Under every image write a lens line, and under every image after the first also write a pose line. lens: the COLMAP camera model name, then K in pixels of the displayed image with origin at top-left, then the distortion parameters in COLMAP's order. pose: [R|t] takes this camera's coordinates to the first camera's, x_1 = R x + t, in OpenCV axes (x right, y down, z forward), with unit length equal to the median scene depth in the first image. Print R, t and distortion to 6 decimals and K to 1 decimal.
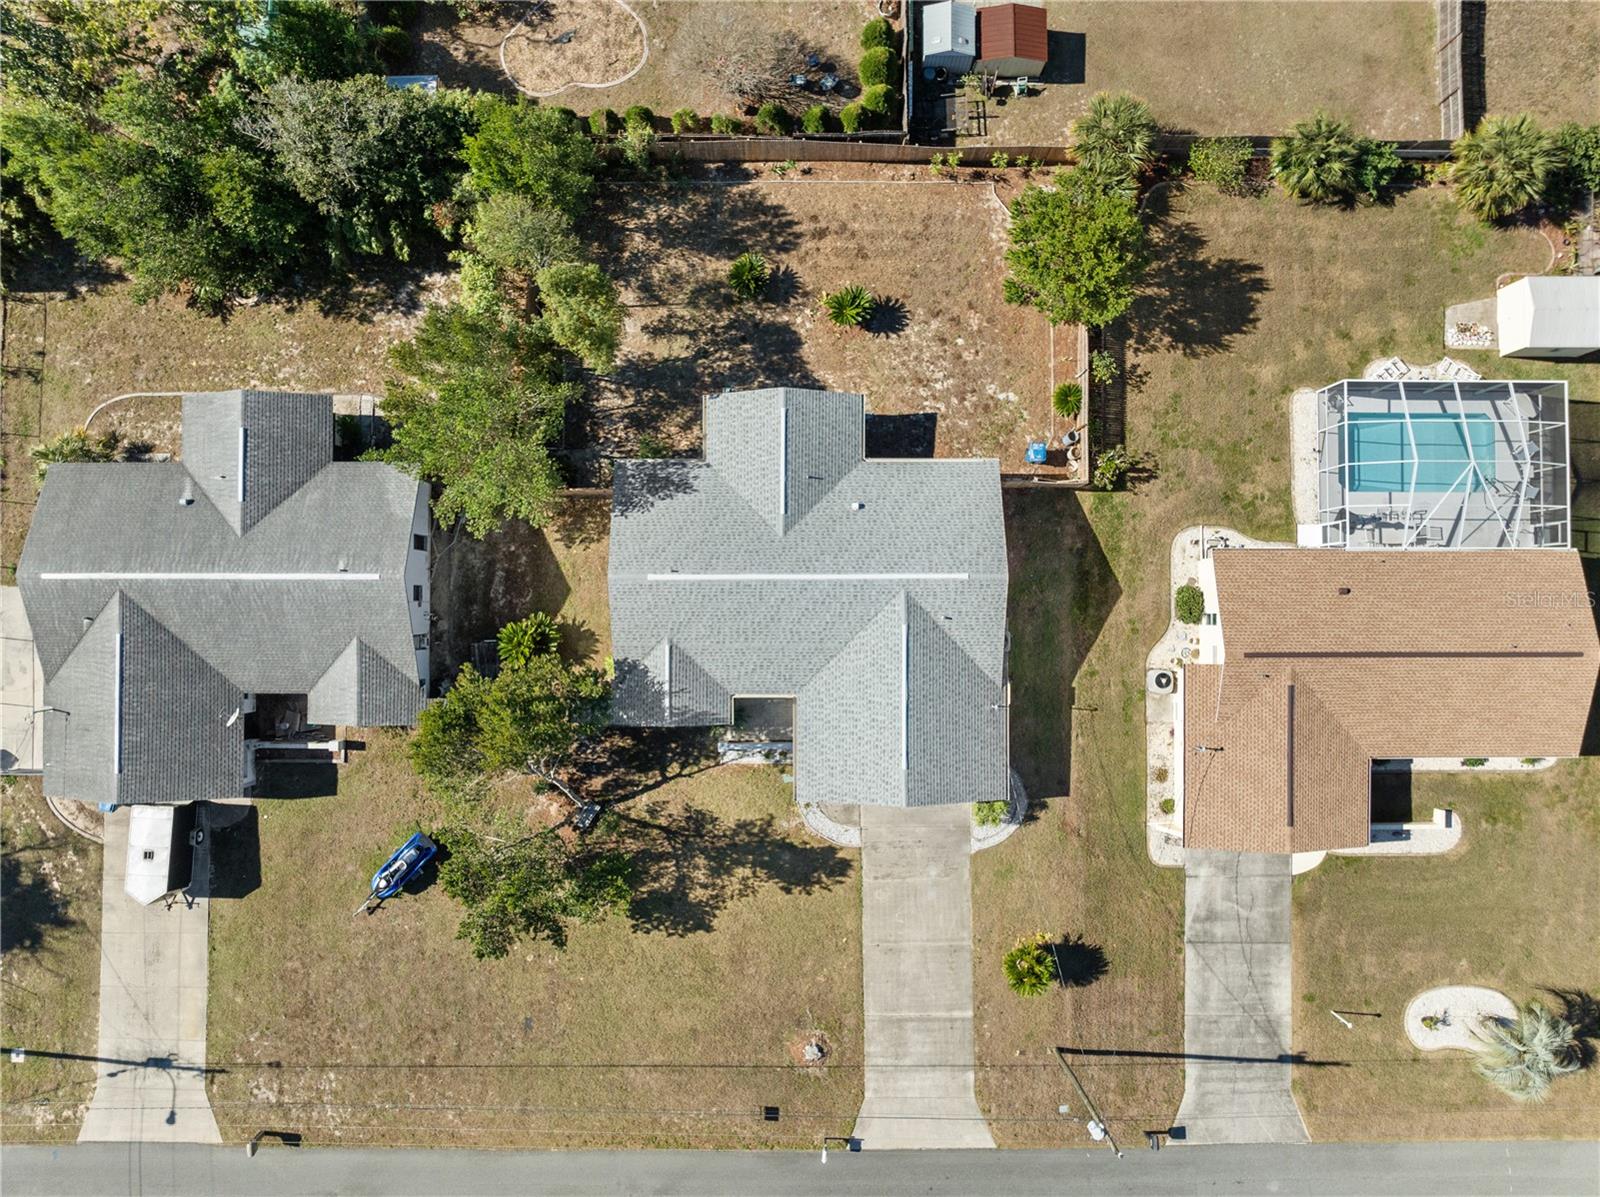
lens RADIAL K [[1129.1, 0, 803.4], [0, 1129.1, 602.4], [0, 0, 1]] dist [-0.039662, 0.005382]
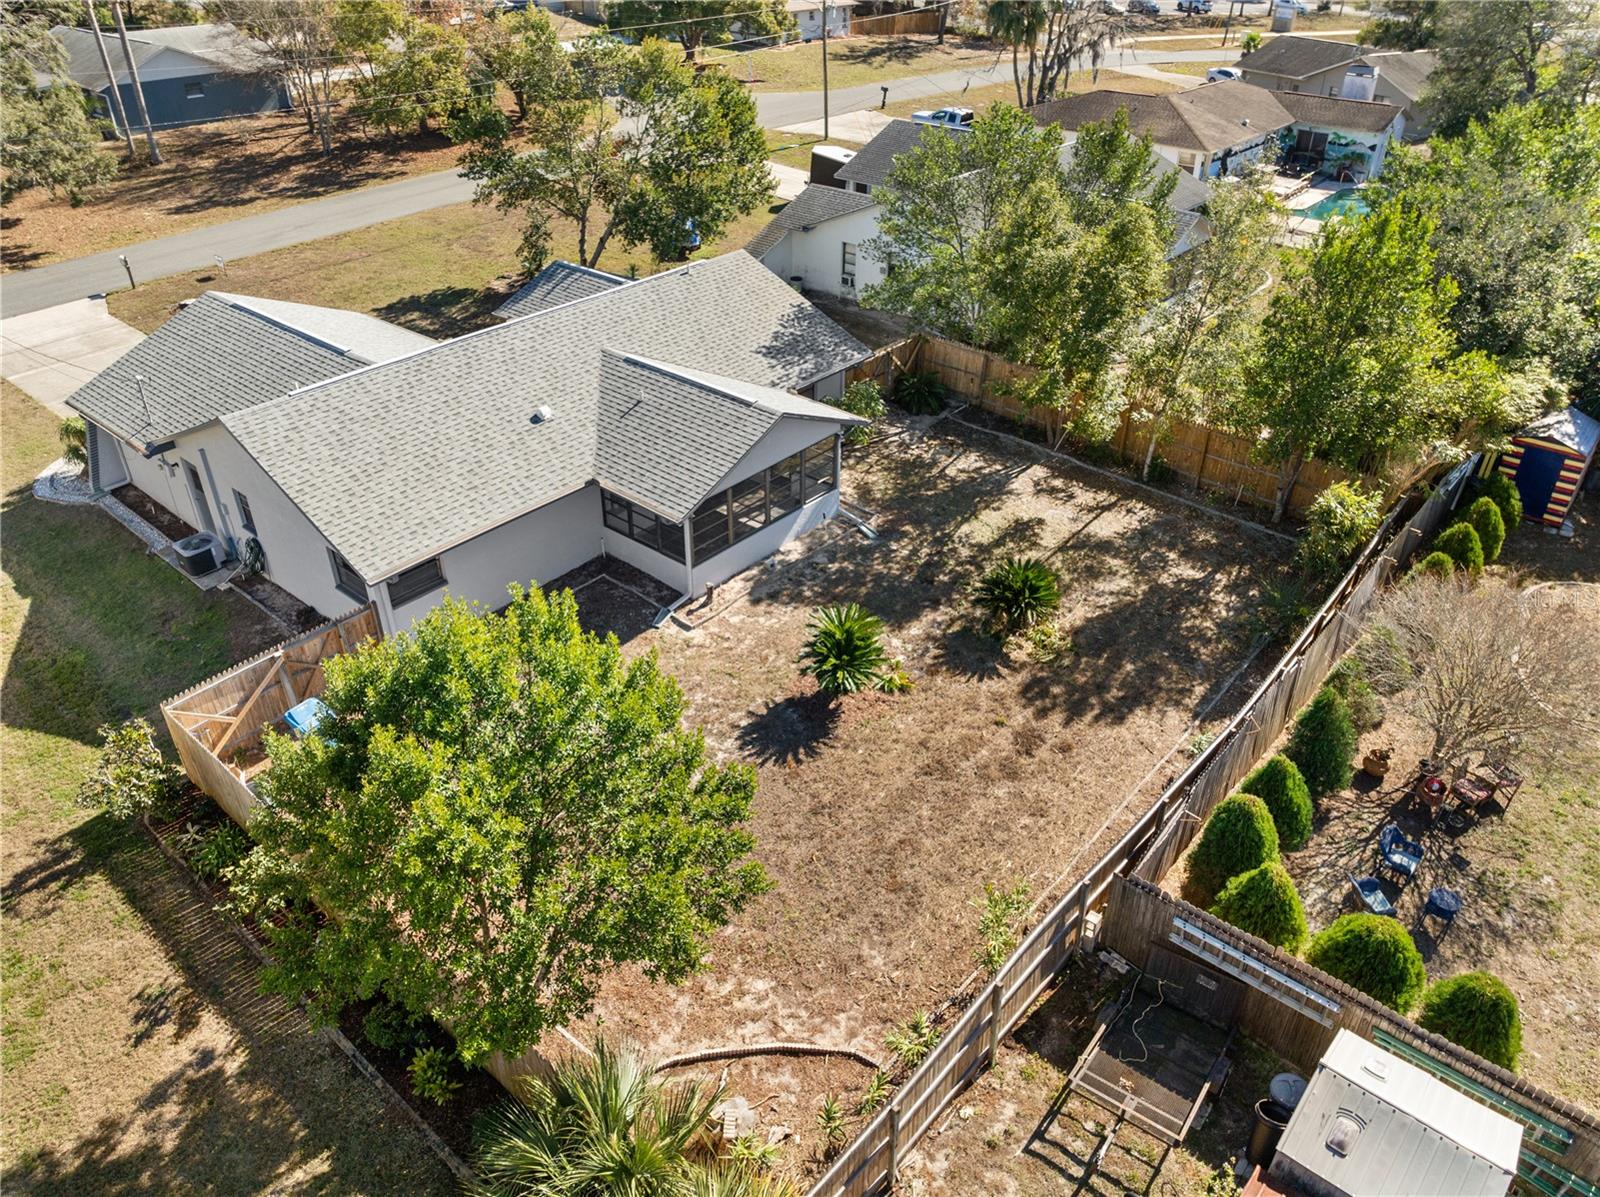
lens RADIAL K [[1129.1, 0, 803.4], [0, 1129.1, 602.4], [0, 0, 1]] dist [-0.039662, 0.005382]
pose [[-0.647307, 0.417114, -0.637973, 0.339811], [-0.762181, -0.344692, 0.547967, -0.495635], [0.008661, 0.840954, 0.541038, 0.727740]]
